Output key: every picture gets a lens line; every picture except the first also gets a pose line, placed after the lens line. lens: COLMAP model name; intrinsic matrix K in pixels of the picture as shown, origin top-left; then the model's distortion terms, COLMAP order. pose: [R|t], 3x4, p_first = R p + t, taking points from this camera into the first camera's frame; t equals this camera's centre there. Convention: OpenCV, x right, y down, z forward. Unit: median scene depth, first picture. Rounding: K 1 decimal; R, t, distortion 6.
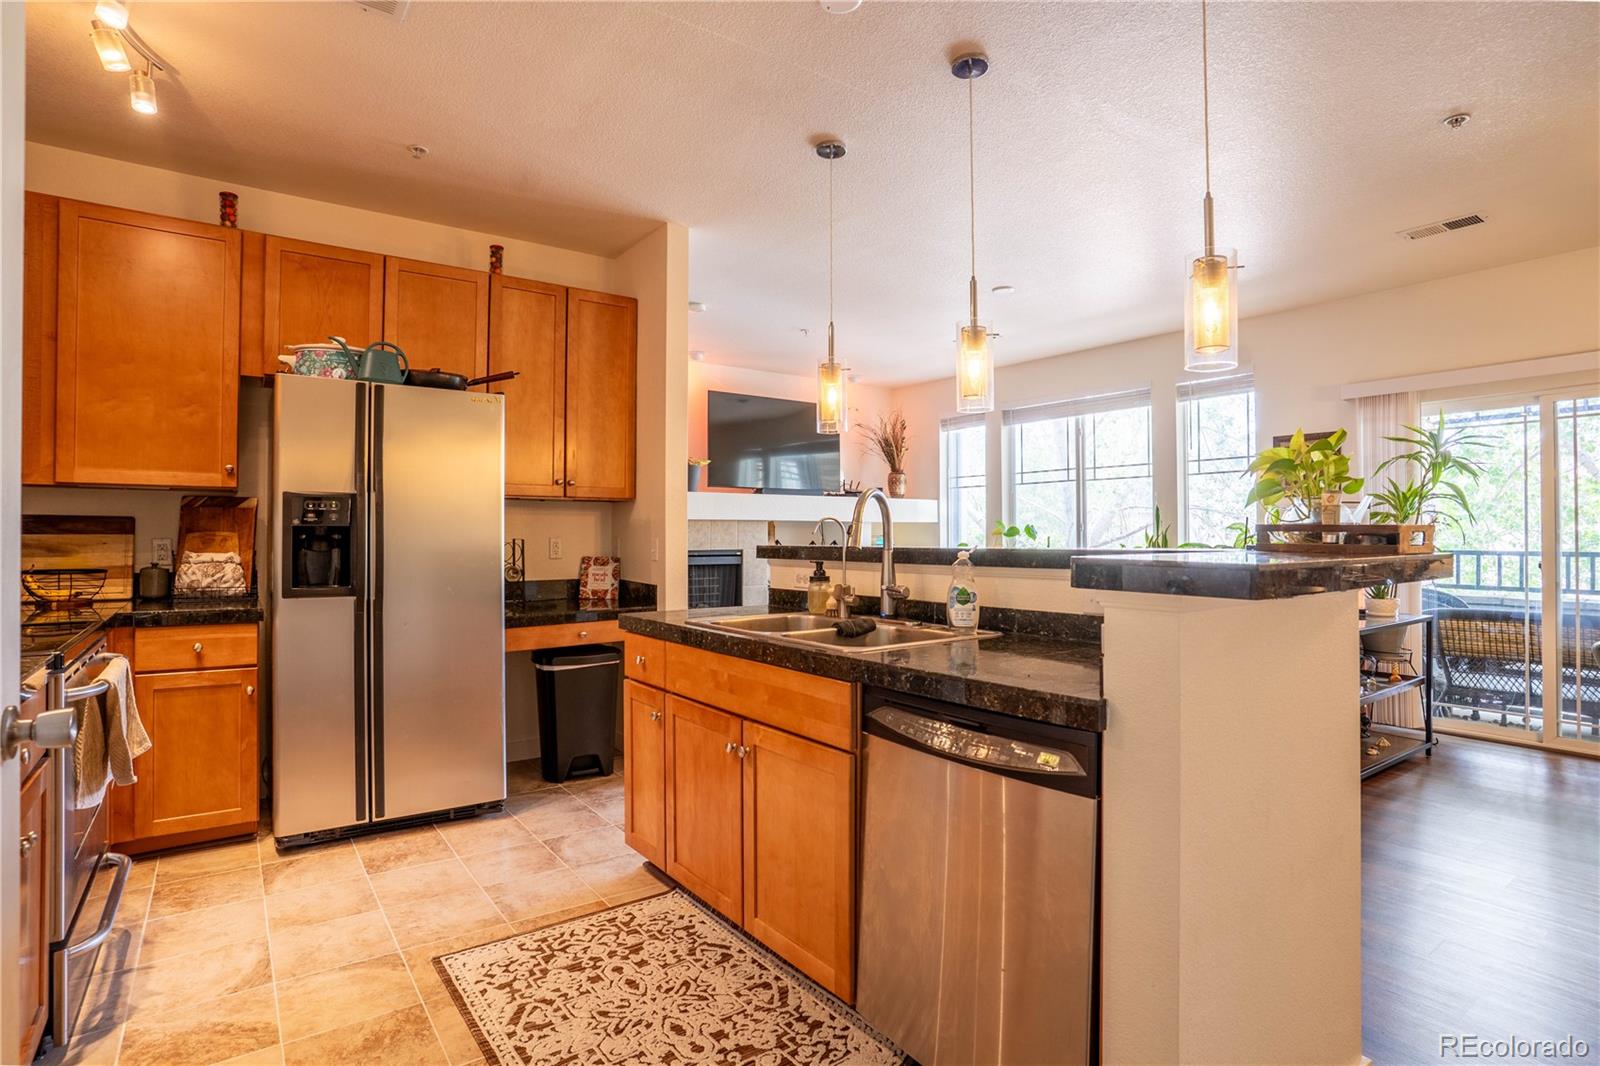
lens RADIAL K [[780.6, 0, 800.0], [0, 780.6, 533.0], [0, 0, 1]] dist [-0.076477, 0.035363]
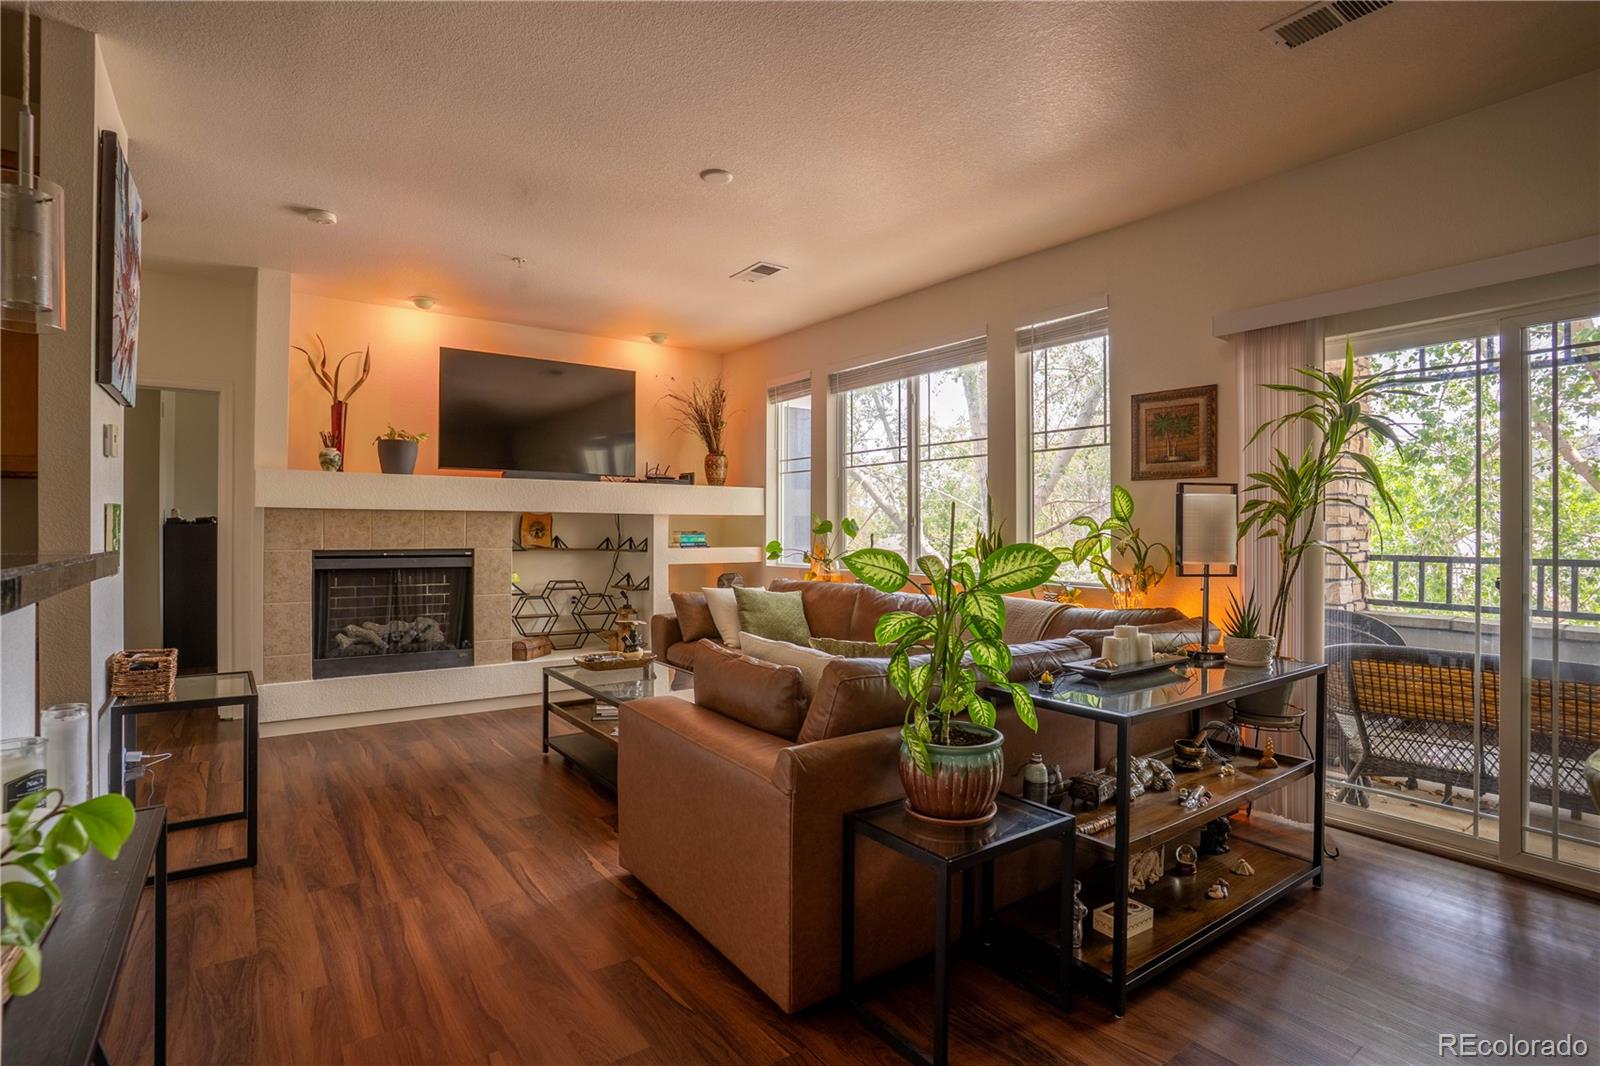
lens RADIAL K [[769.3, 0, 790.7], [0, 769.3, 534.4], [0, 0, 1]] dist [-0.073956, 0.033969]
pose [[0.999975, 0.004328, 0.005612, 0.657157], [-0.004378, 0.999950, 0.008957, -0.003855], [-0.005573, -0.008982, 0.999944, 0.642959]]
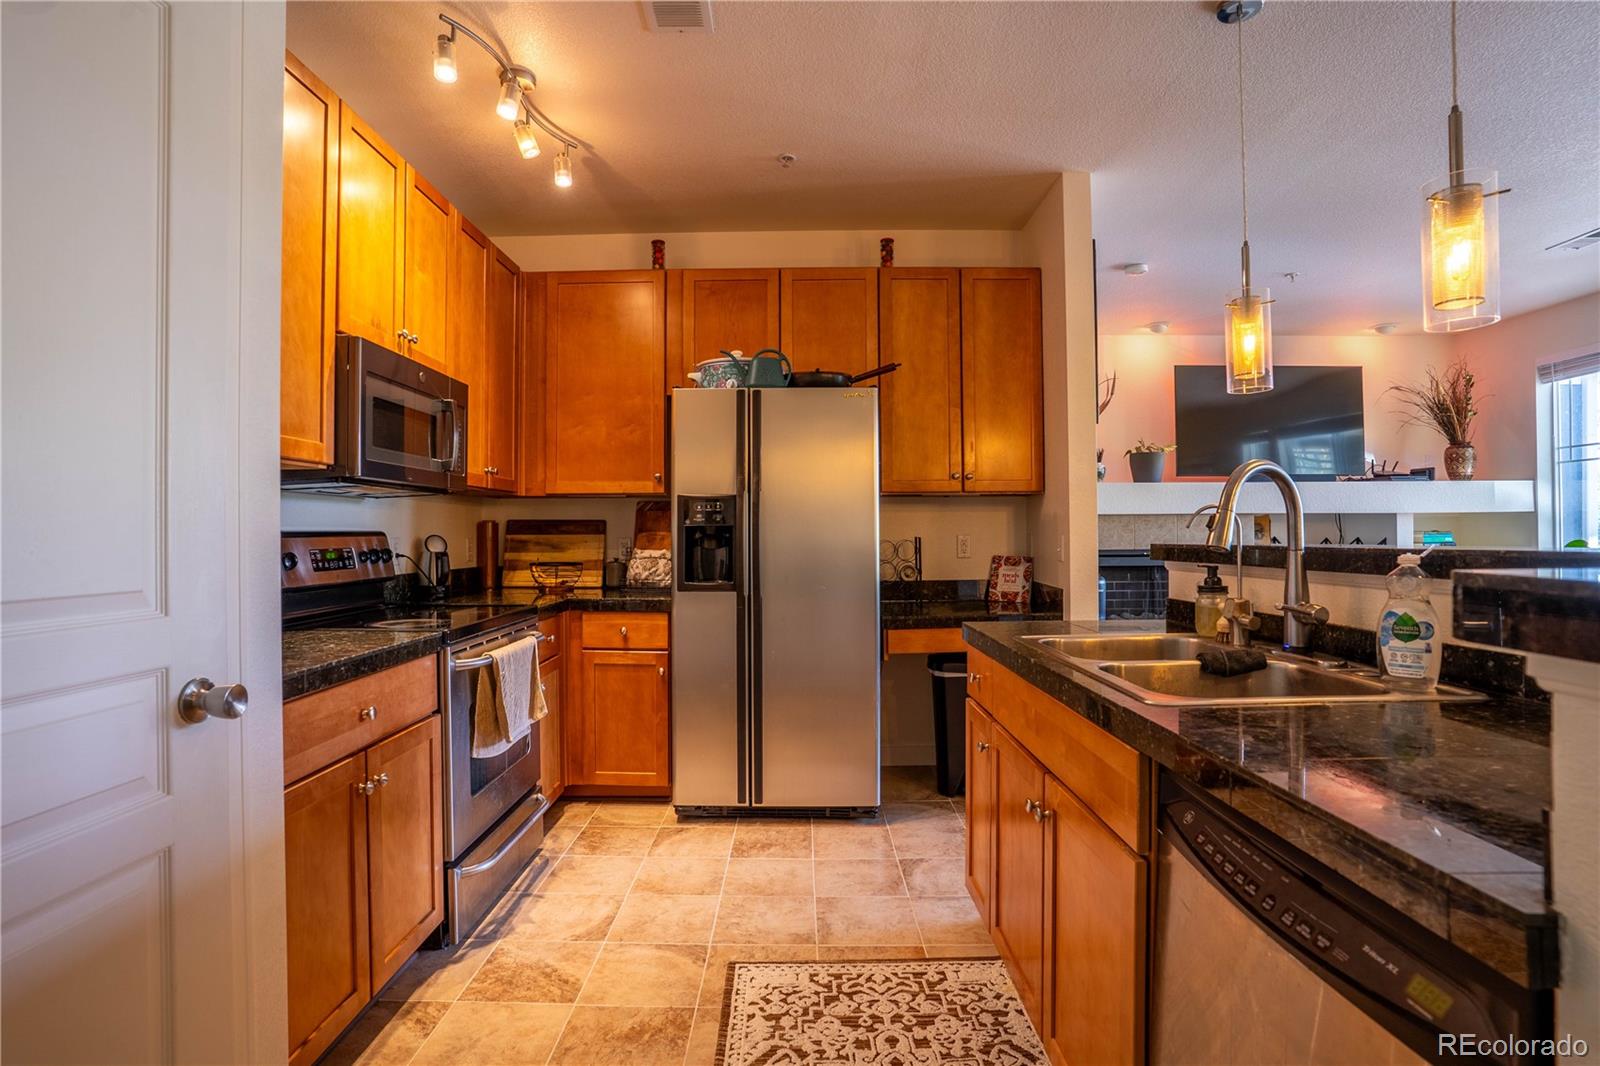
lens RADIAL K [[780.6, 0, 800.0], [0, 780.6, 533.0], [0, 0, 1]] dist [-0.076477, 0.035363]
pose [[0.809239, -0.006687, -0.587442, 0.117170], [0.007896, 0.999969, -0.000506, 0.002652], [0.587427, -0.004229, 0.809266, 0.165195]]
